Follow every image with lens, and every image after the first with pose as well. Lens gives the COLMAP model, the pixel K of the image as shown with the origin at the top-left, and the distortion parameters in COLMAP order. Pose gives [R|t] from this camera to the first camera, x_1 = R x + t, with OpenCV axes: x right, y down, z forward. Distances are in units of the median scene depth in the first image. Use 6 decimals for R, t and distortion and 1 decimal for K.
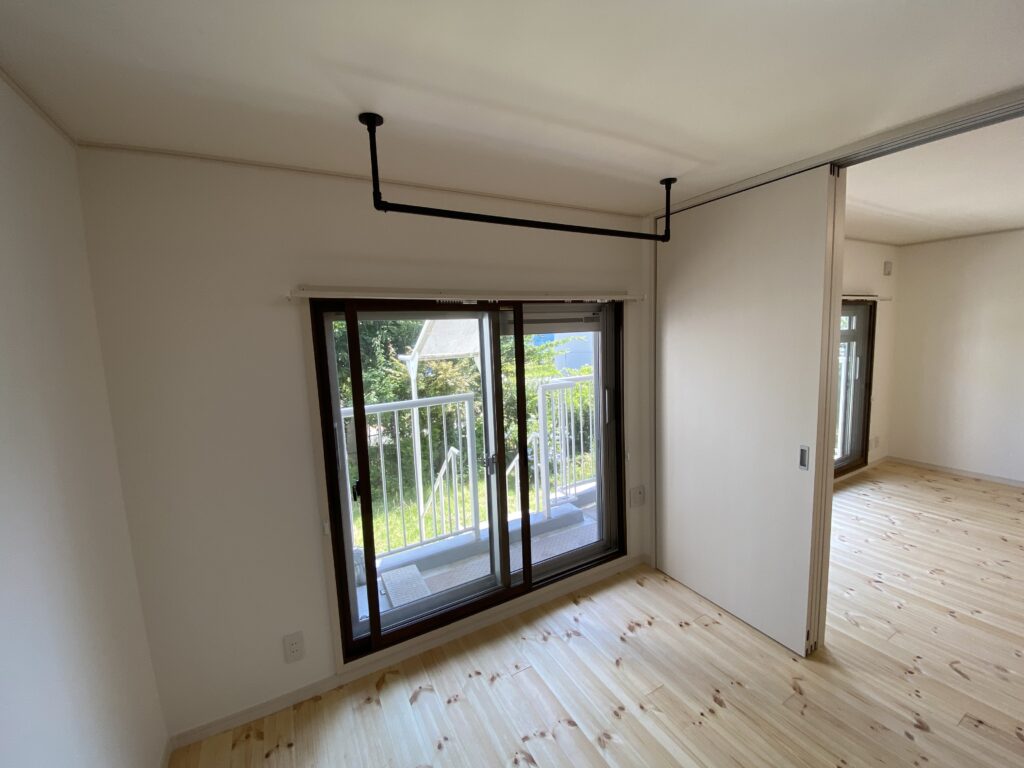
lens RADIAL K [[422.8, 0, 512.0], [0, 422.8, 384.0], [0, 0, 1]] dist [-0.015940, -0.000241]
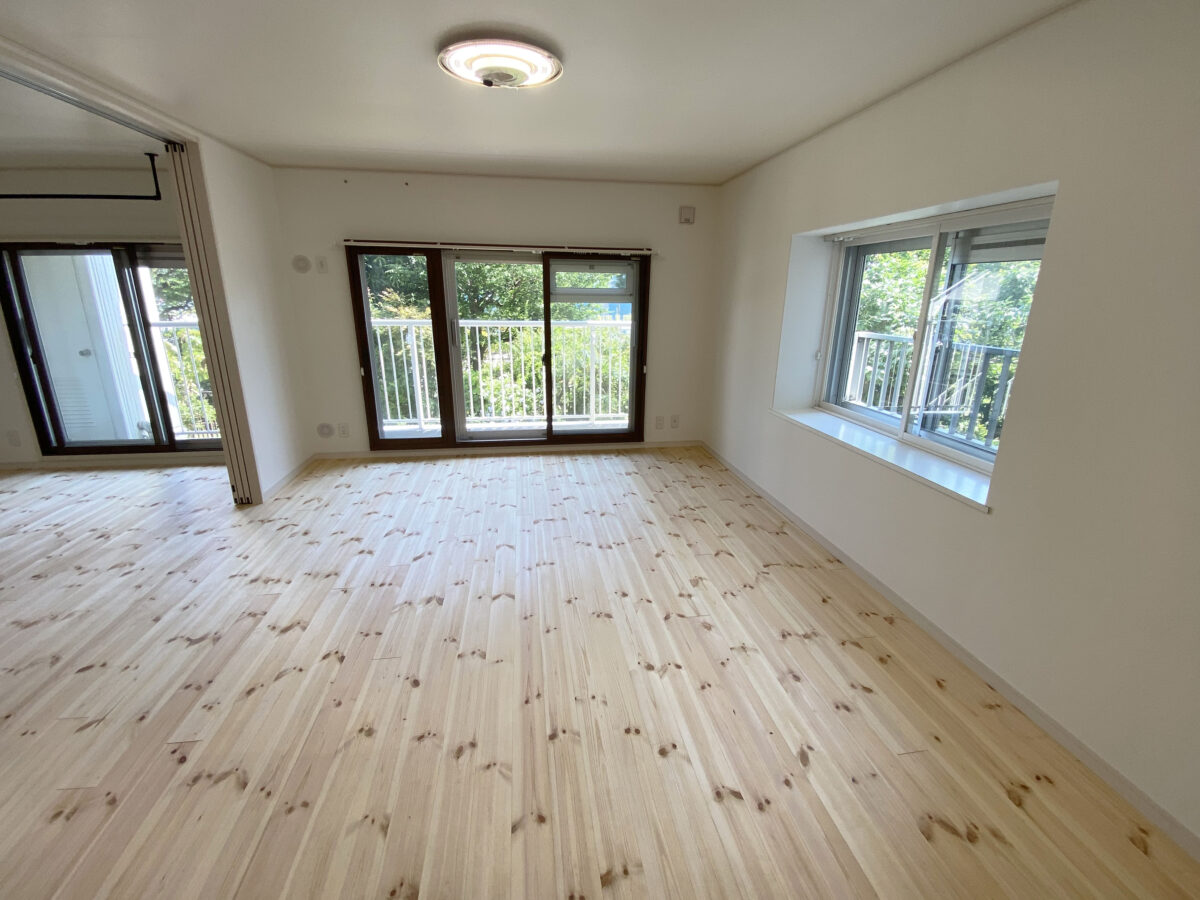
lens RADIAL K [[517.5, 0, 600.0], [0, 517.5, 450.0], [0, 0, 1]] dist [-0.001488, -0.000339]
pose [[0.933736, 0.146621, -0.326557, 1.402759], [-0.090486, 0.979316, 0.180974, 0.017824], [0.346337, -0.139433, 0.927690, -0.117798]]
